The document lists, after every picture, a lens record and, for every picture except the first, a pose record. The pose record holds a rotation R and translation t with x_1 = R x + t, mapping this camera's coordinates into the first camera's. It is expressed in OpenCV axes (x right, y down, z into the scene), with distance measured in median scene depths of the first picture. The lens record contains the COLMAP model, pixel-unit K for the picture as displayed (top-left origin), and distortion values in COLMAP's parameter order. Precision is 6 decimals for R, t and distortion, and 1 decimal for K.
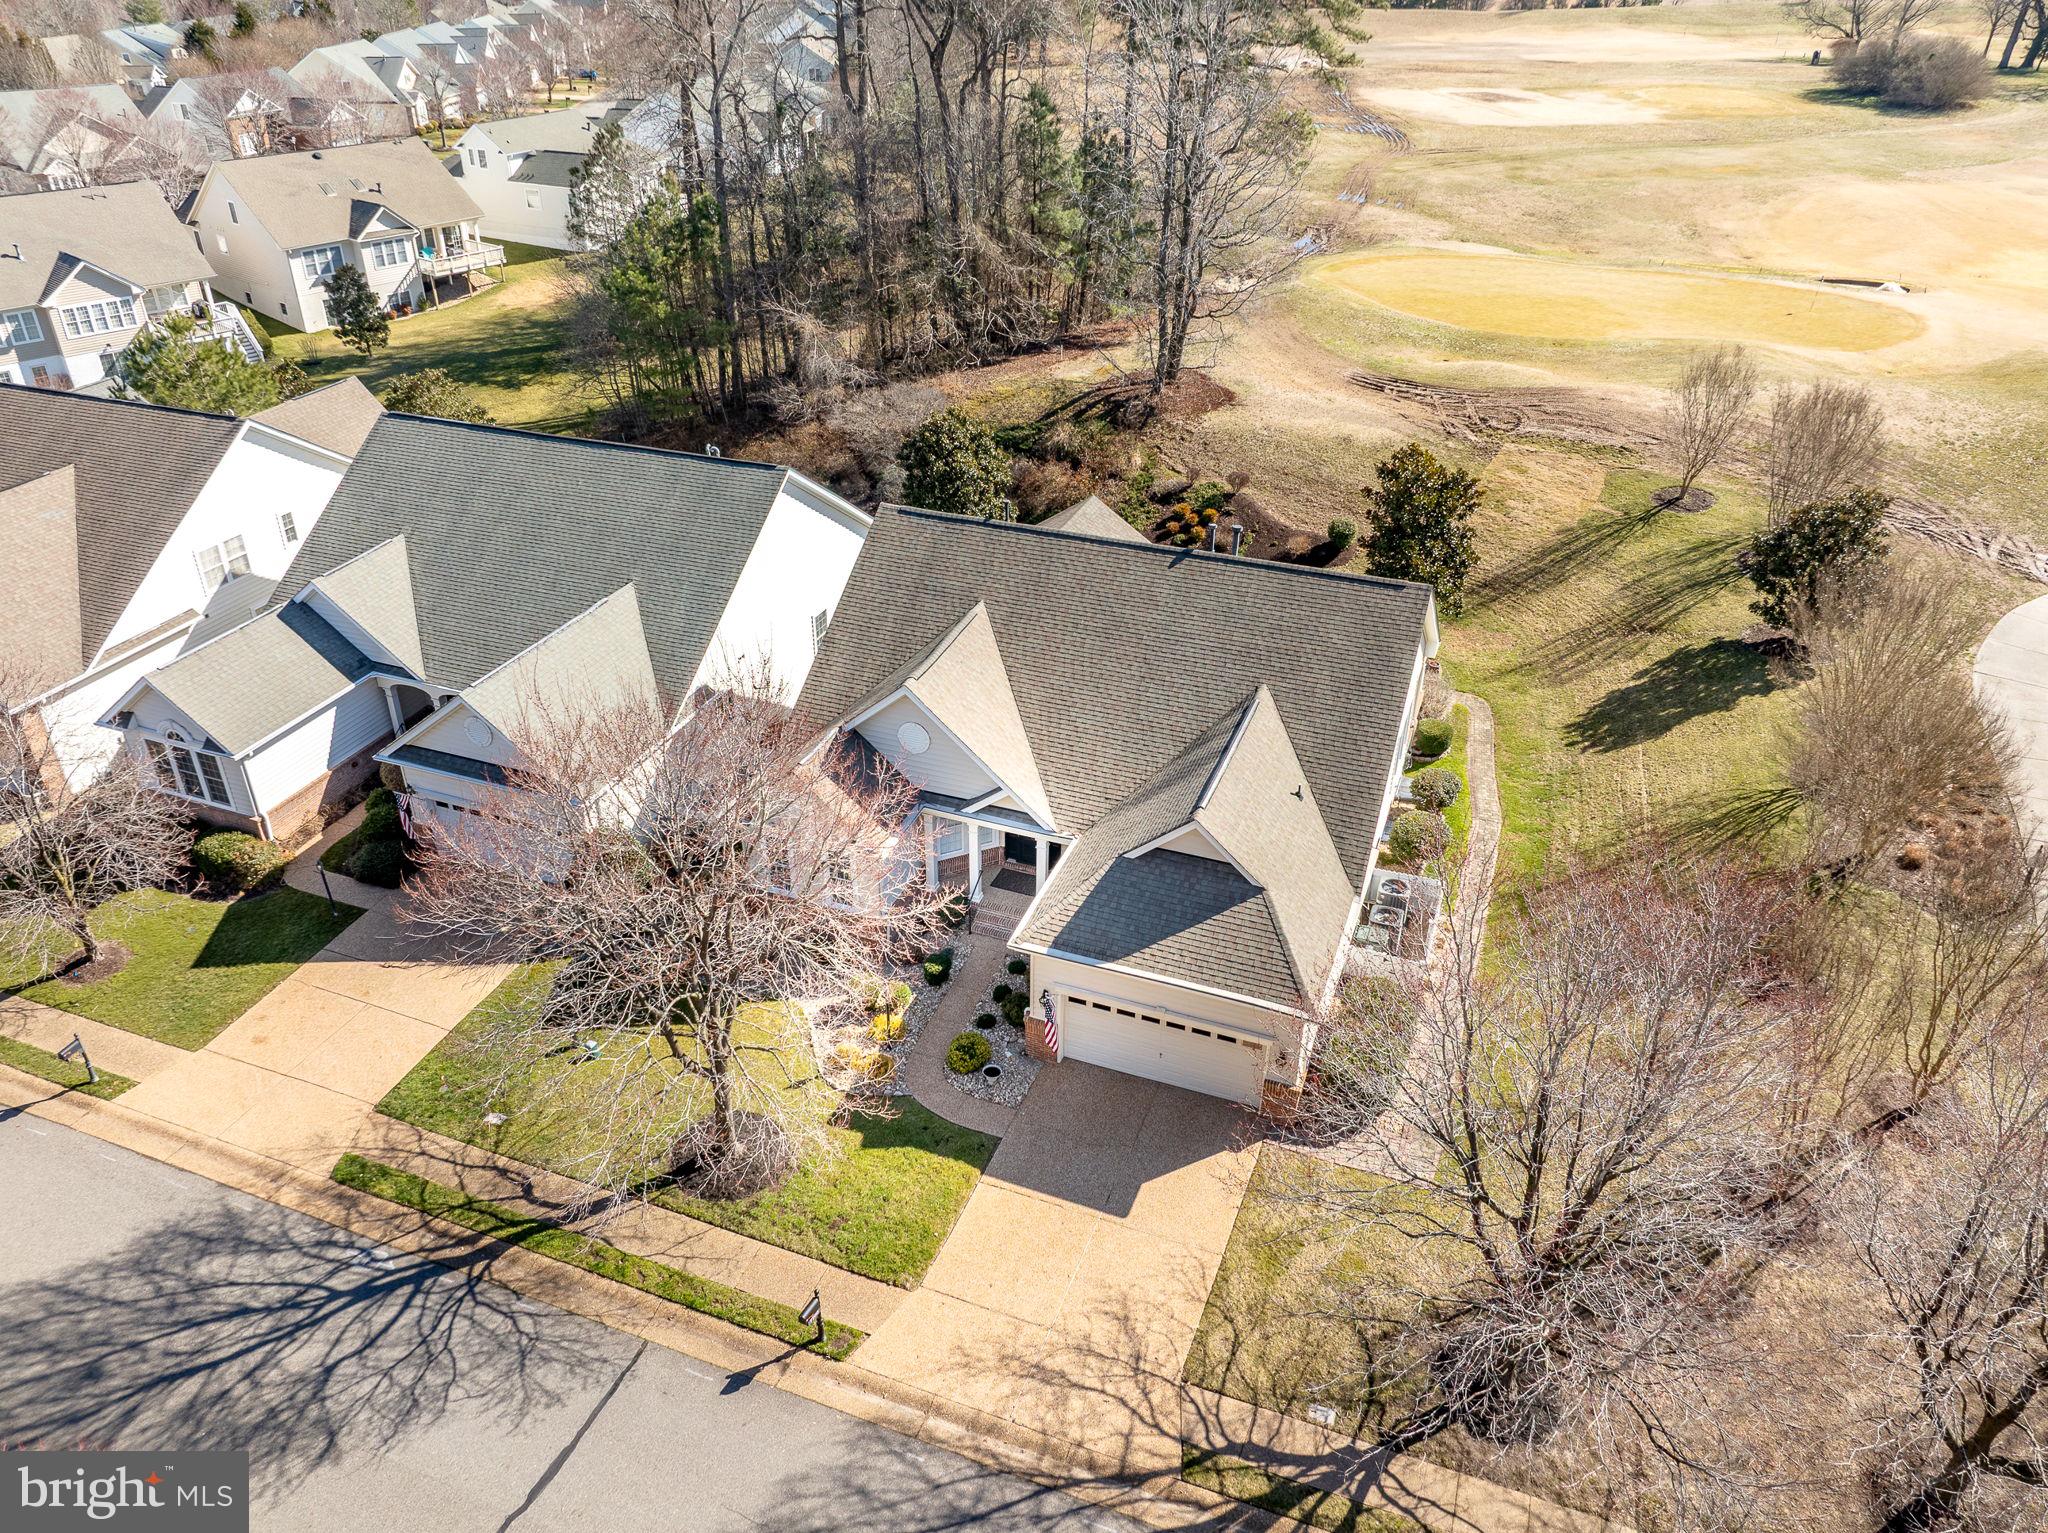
lens RADIAL K [[1447.2, 0, 1021.0], [0, 1447.2, 765.7], [0, 0, 1]] dist [-0.054020, 0.023696]
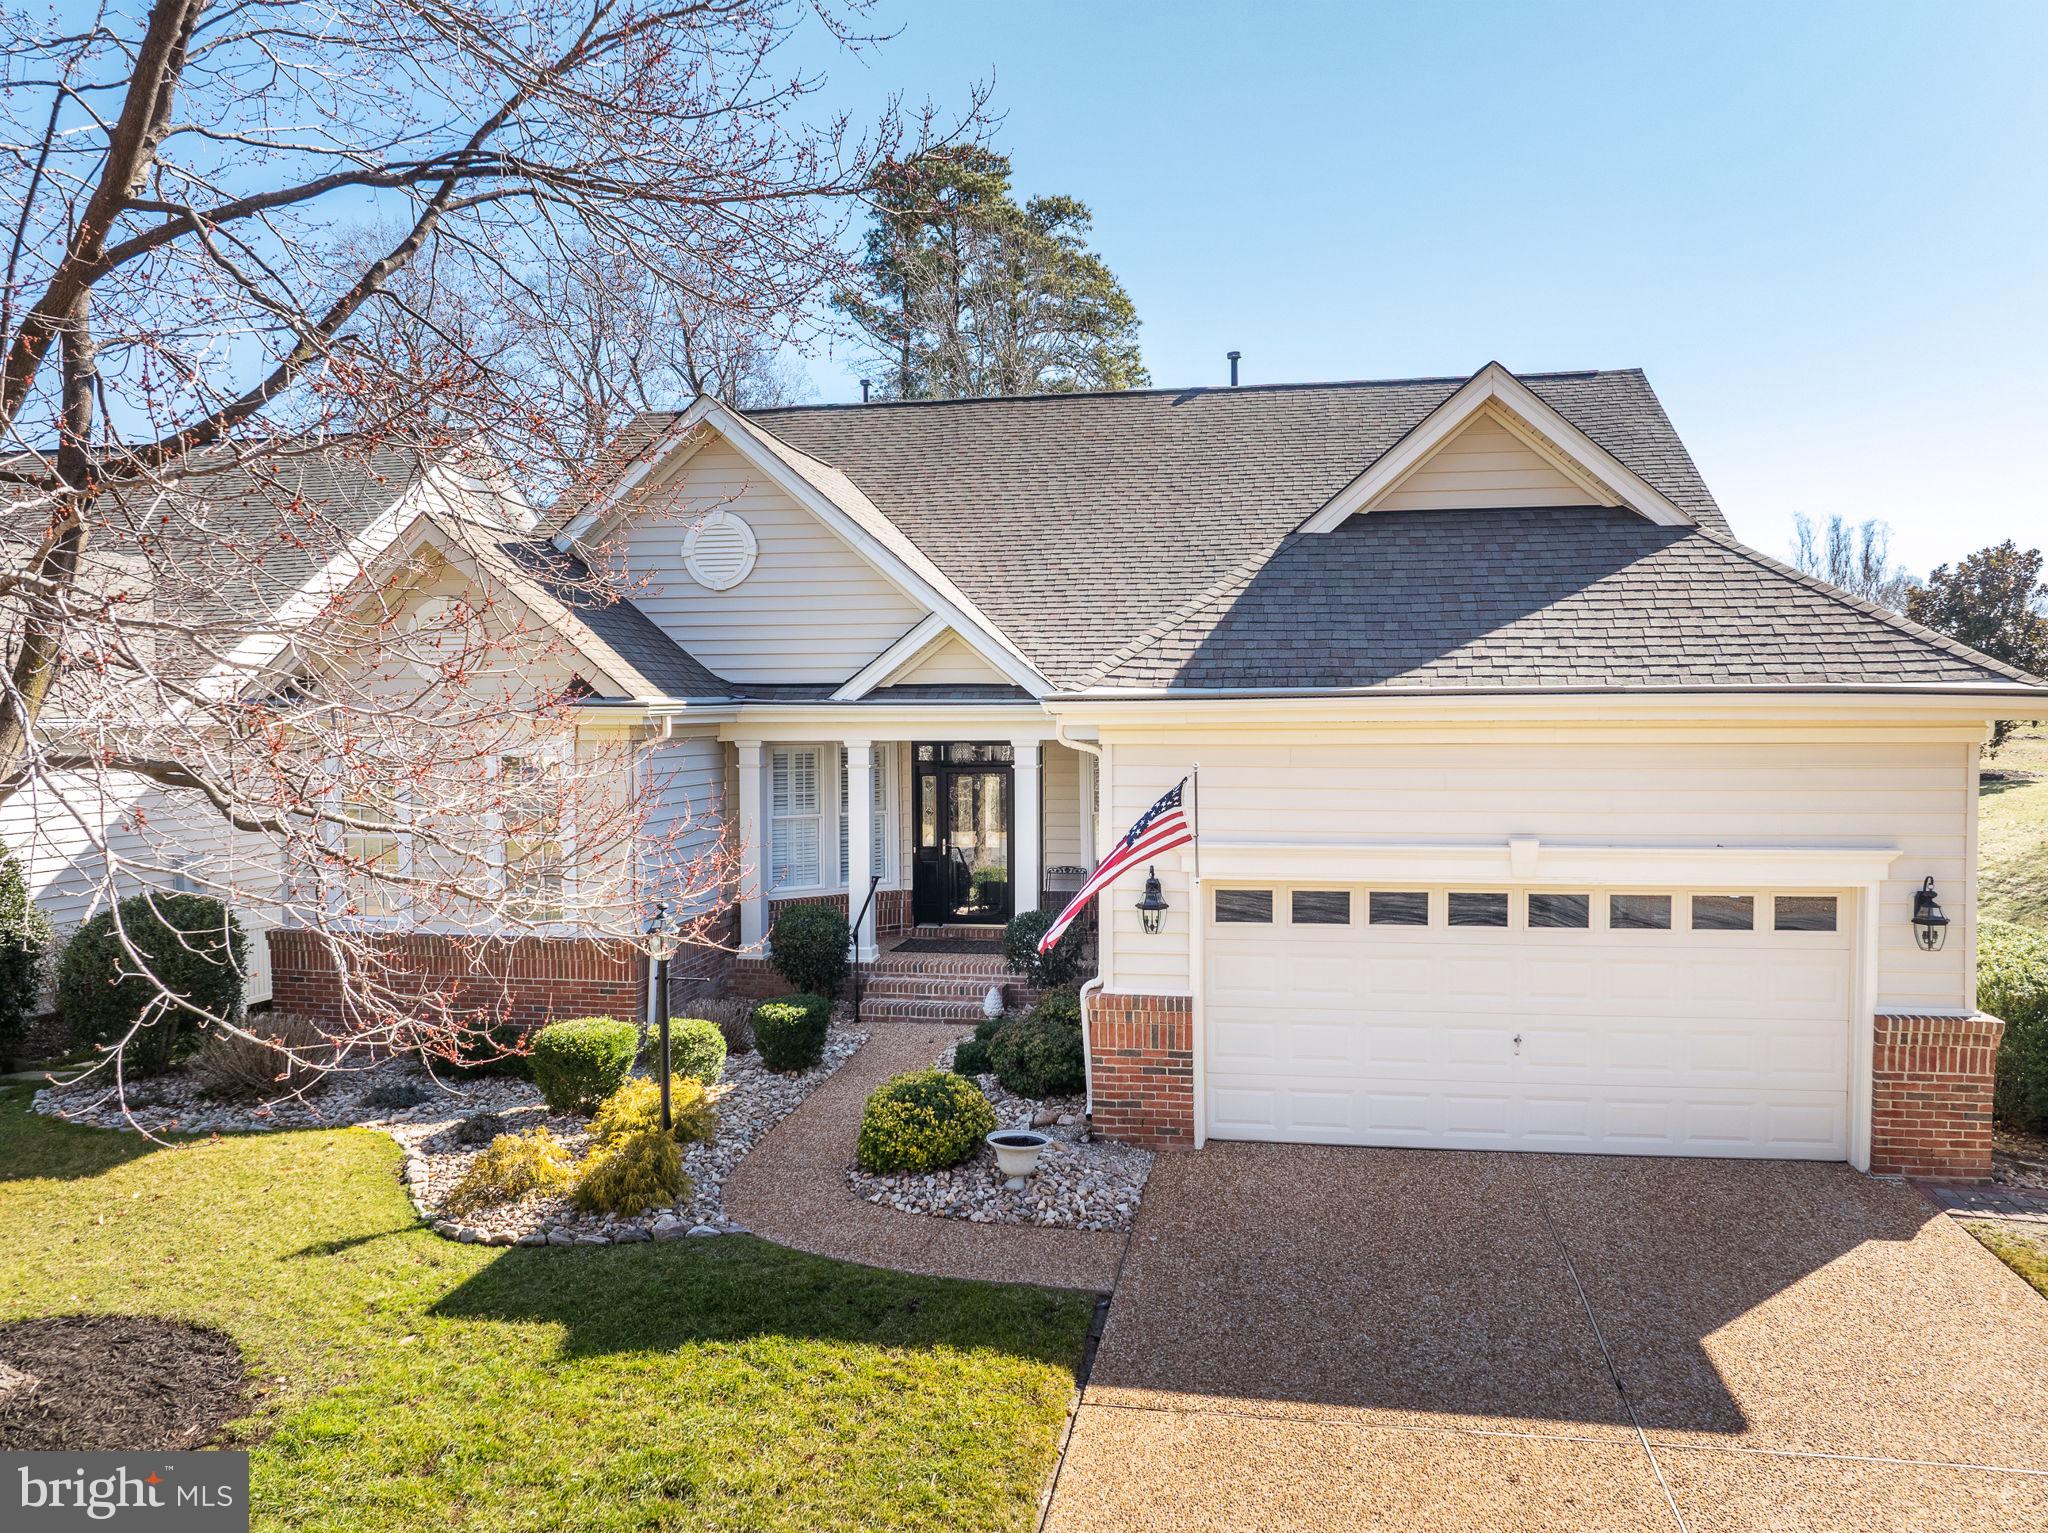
lens RADIAL K [[1447.2, 0, 1021.0], [0, 1447.2, 765.7], [0, 0, 1]] dist [-0.054020, 0.023696]
pose [[0.980763, -0.015786, 0.194562, -0.078571], [0.108085, 0.873900, -0.473937, 0.291583], [-0.162546, 0.485849, 0.858795, 0.711391]]
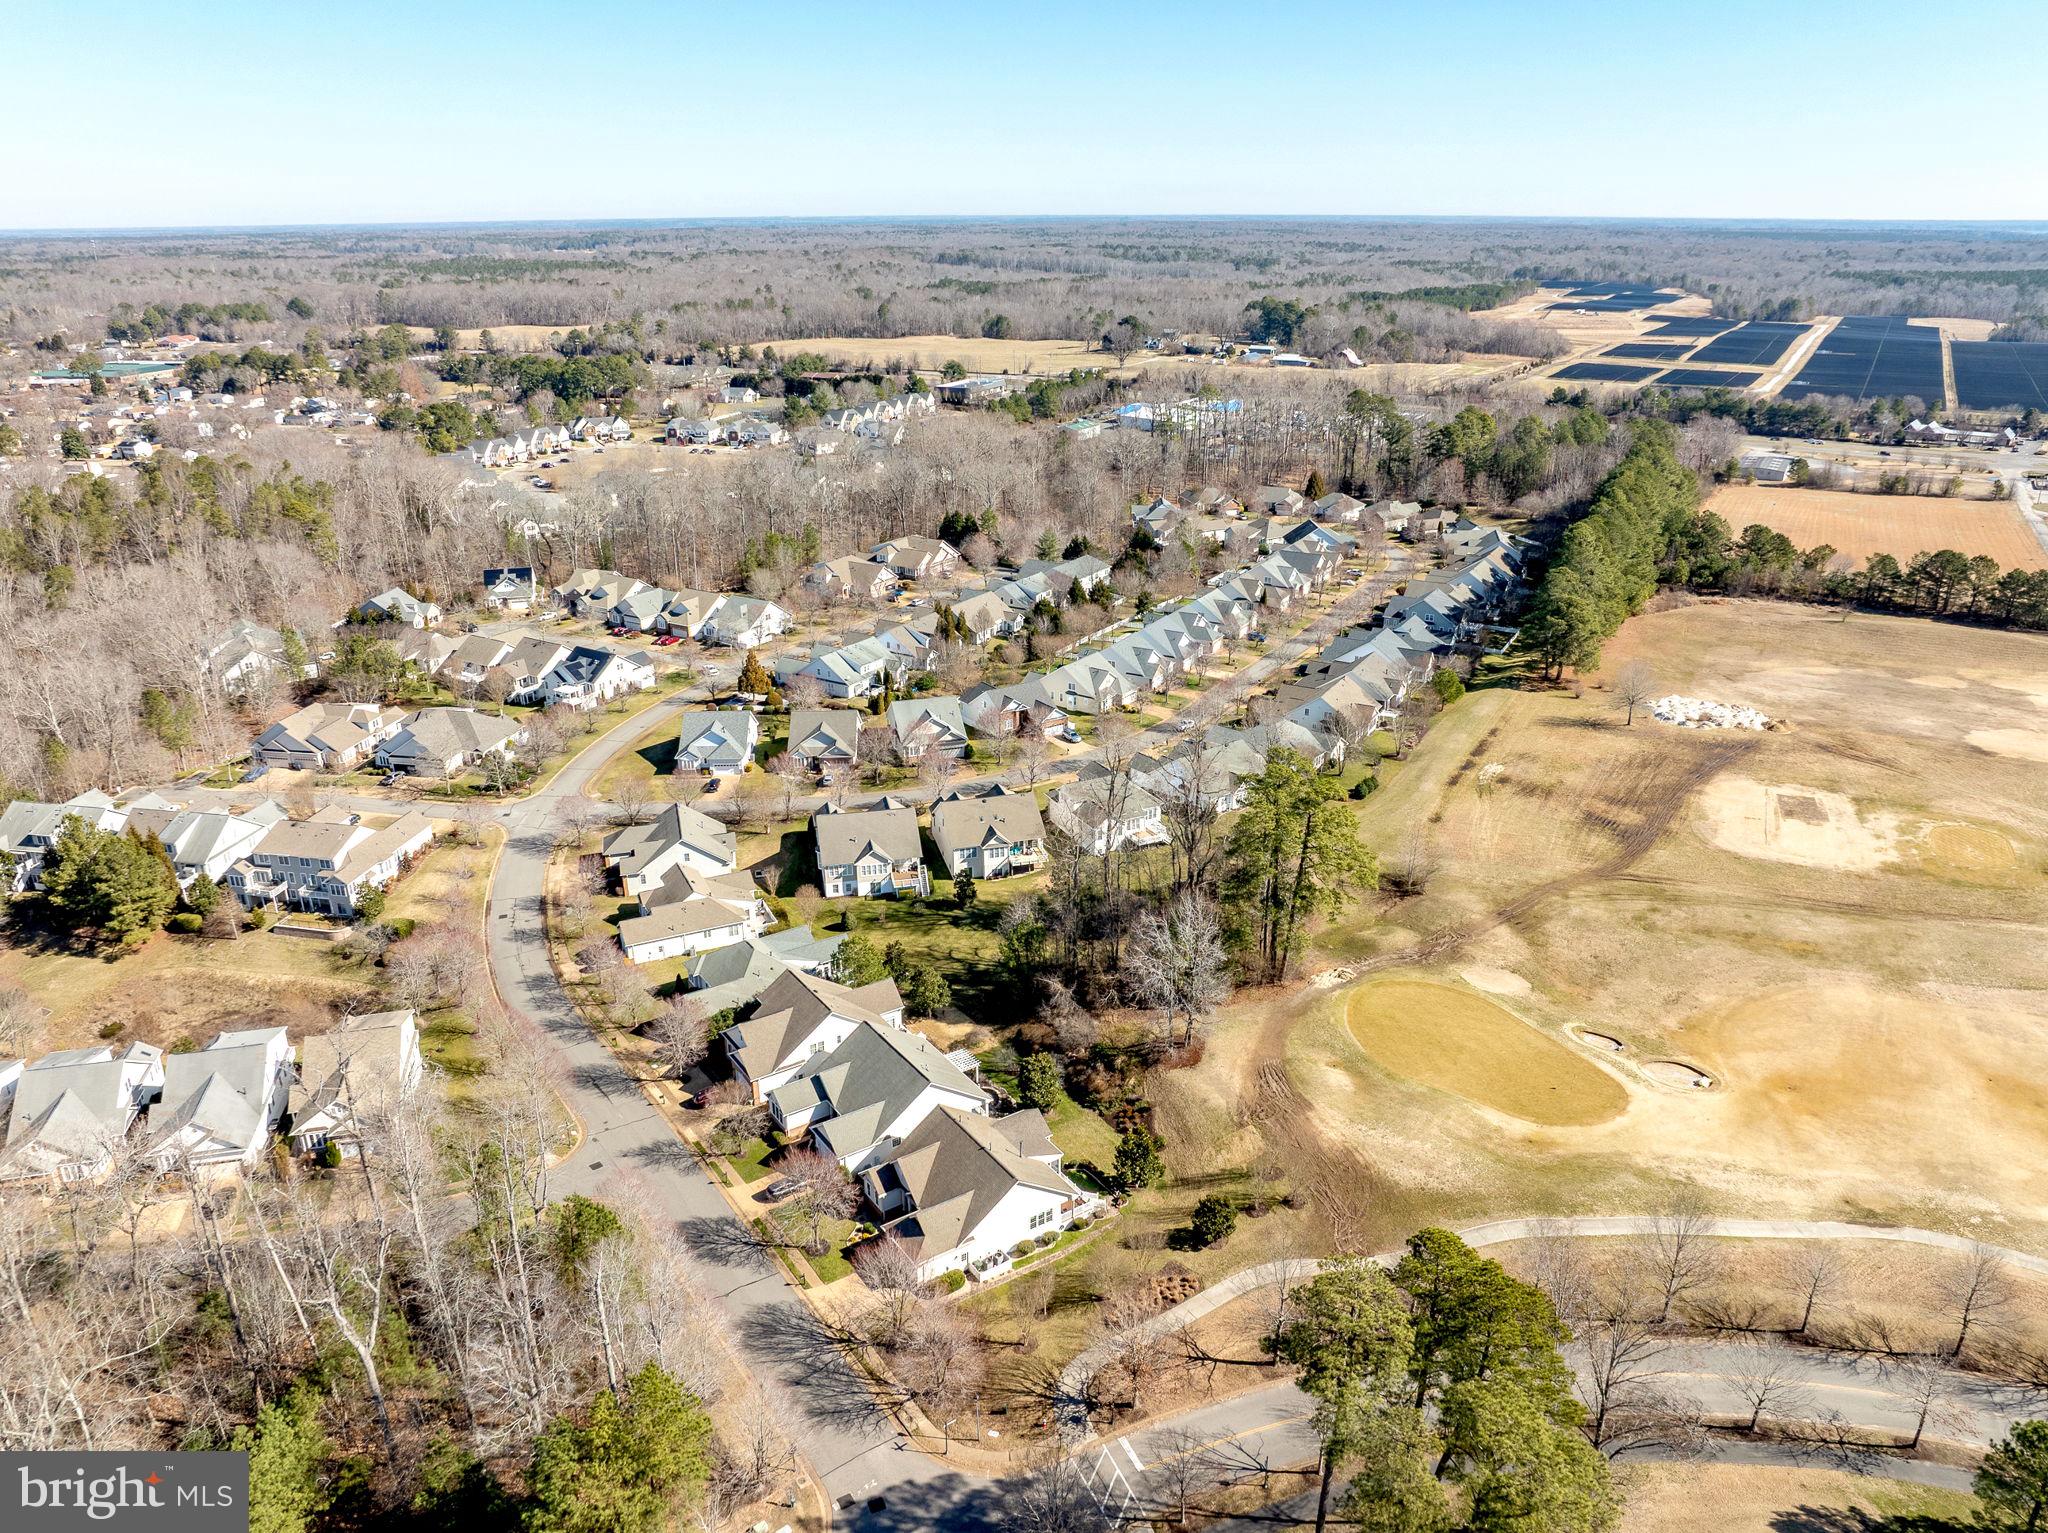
lens RADIAL K [[1447.2, 0, 1021.0], [0, 1447.2, 765.7], [0, 0, 1]] dist [-0.054020, 0.023696]
pose [[0.812185, 0.197912, -0.548804, 2.426534], [-0.283701, 0.955967, -0.075110, -0.995874], [0.509773, 0.216699, 0.832570, -2.706536]]
